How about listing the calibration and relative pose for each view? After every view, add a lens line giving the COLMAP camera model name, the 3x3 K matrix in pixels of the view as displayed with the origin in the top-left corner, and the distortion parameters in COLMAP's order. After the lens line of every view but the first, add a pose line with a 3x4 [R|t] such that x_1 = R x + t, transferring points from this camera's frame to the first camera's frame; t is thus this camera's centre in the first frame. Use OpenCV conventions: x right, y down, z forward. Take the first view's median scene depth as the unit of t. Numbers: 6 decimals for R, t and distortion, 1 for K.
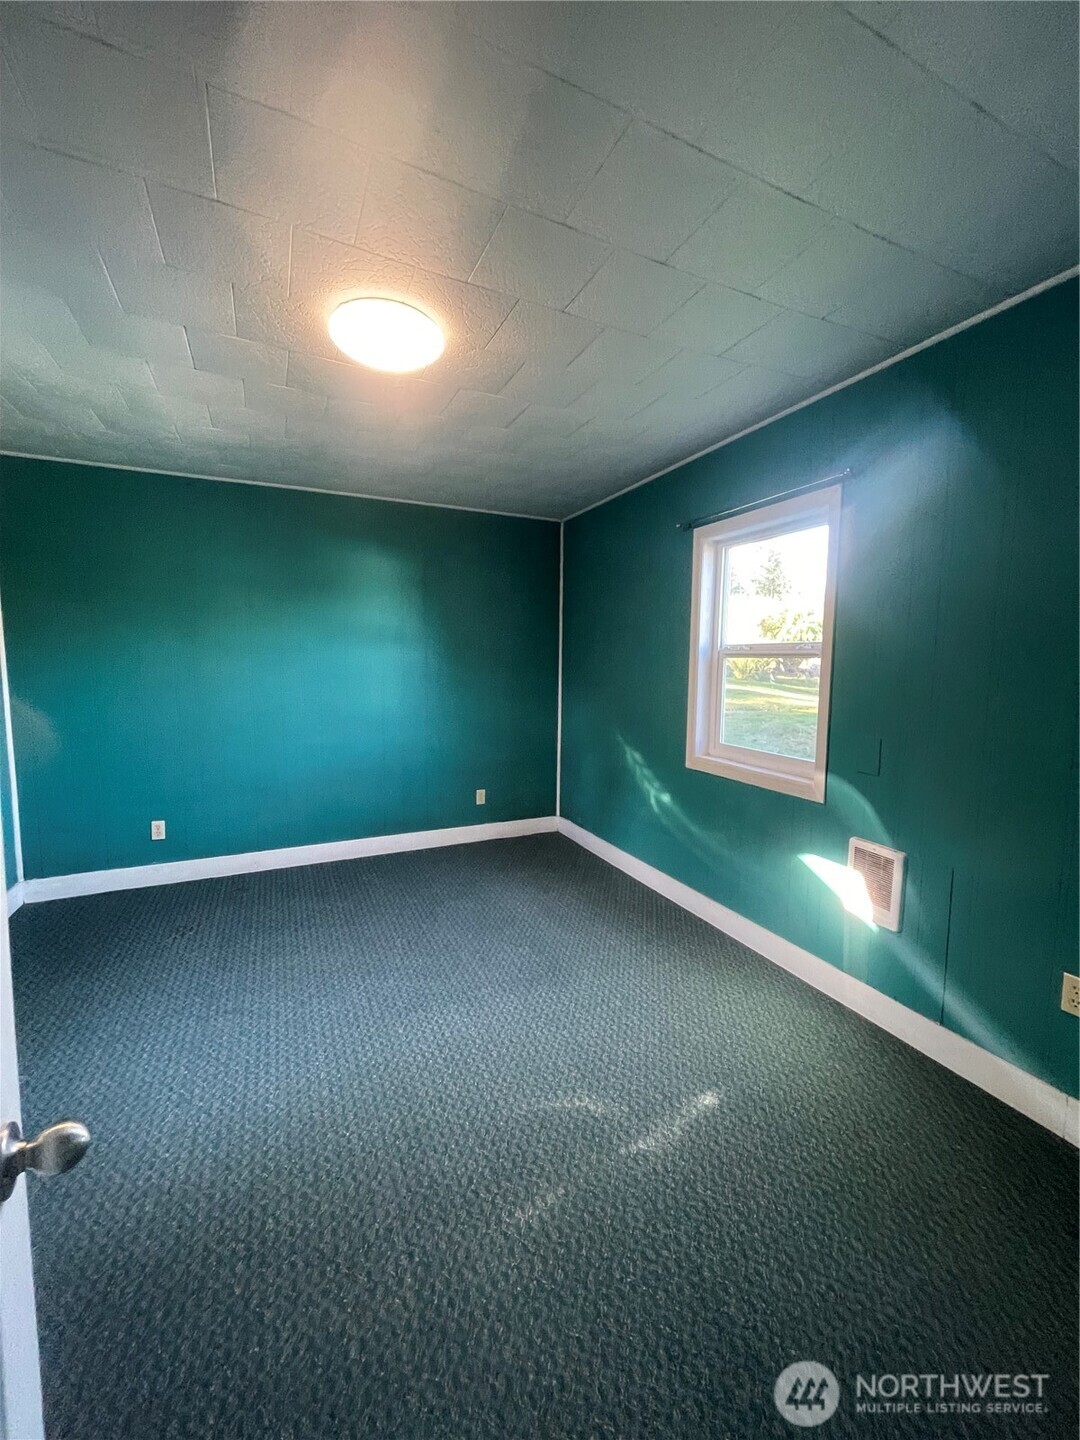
lens RADIAL K [[572.4, 0, 540.0], [0, 572.4, 720.0], [0, 0, 1]] dist [-0.032700, 0.000145]
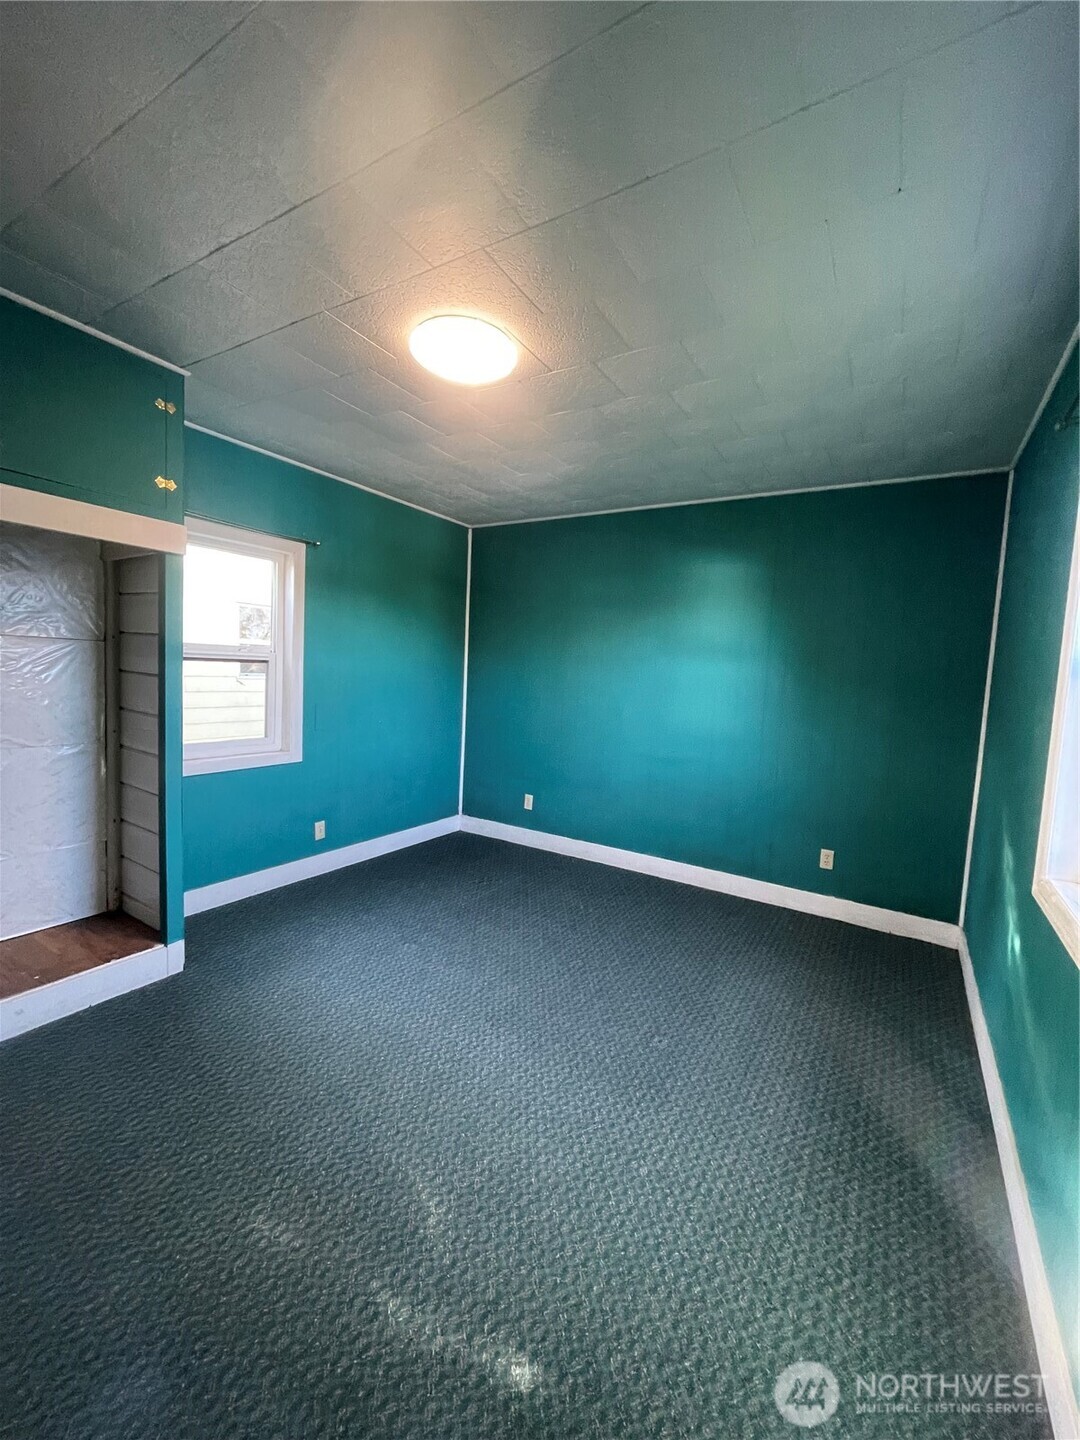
lens RADIAL K [[573.3, 0, 565.6], [0, 573.3, 715.2], [0, 0, 1]] dist [0.001472, -0.008017]
pose [[0.550919, 0.085879, -0.830128, 0.817773], [-0.135723, 0.990669, 0.012414, -0.047666], [0.823448, 0.105829, 0.557434, 0.654027]]
